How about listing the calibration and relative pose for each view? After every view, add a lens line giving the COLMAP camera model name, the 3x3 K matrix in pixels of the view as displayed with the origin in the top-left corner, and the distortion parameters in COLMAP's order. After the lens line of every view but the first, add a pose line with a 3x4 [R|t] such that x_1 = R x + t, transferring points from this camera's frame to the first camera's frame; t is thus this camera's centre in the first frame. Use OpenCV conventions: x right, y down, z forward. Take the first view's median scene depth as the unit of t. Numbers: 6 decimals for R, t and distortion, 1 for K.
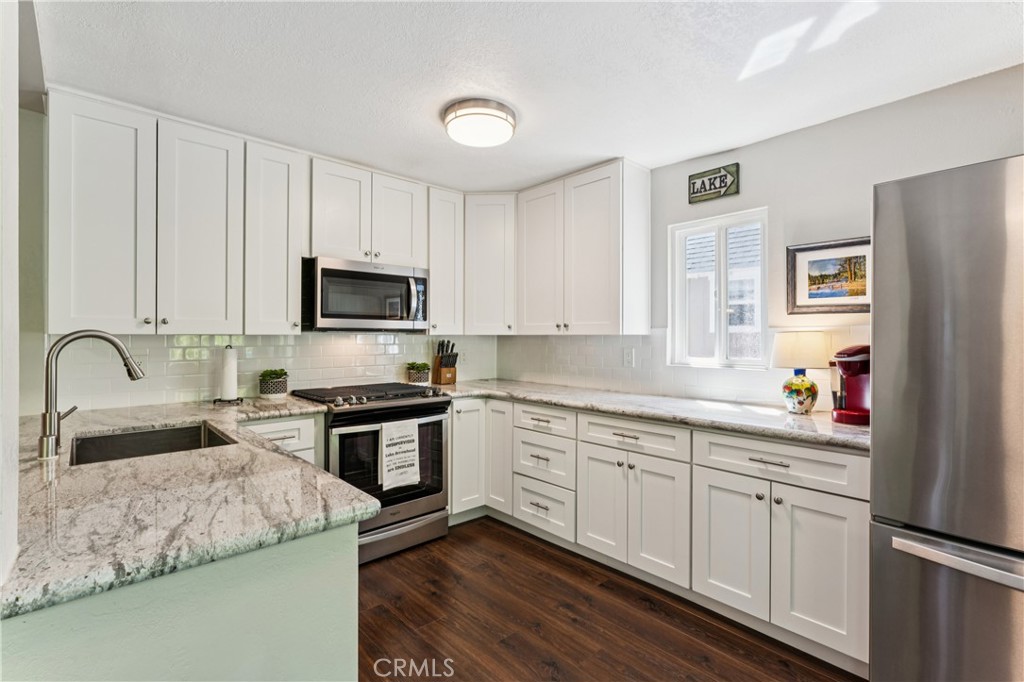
lens RADIAL K [[471.2, 0, 520.2], [0, 471.2, 333.3], [0, 0, 1]] dist [-0.007608, -0.000864]
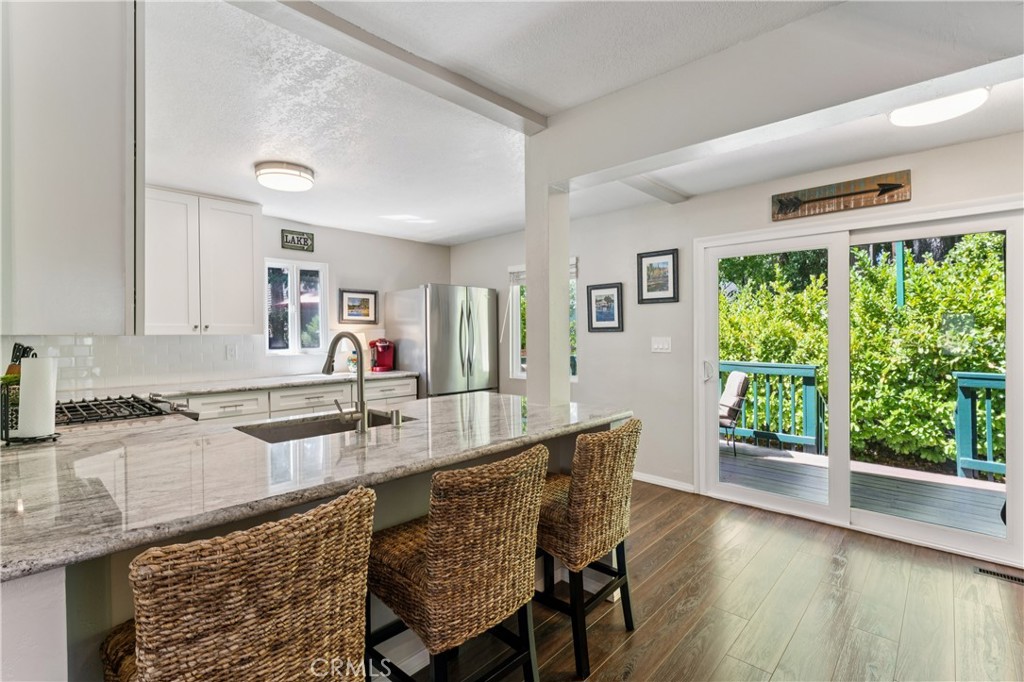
lens RADIAL K [[471.2, 0, 507.9], [0, 471.2, 338.7], [0, 0, 1]] dist [-0.007608, -0.000864]
pose [[-0.066302, -0.011174, 0.997737, -1.250702], [0.002081, 0.999934, 0.011337, 0.001139], [-0.997797, 0.002828, -0.066274, 0.393582]]
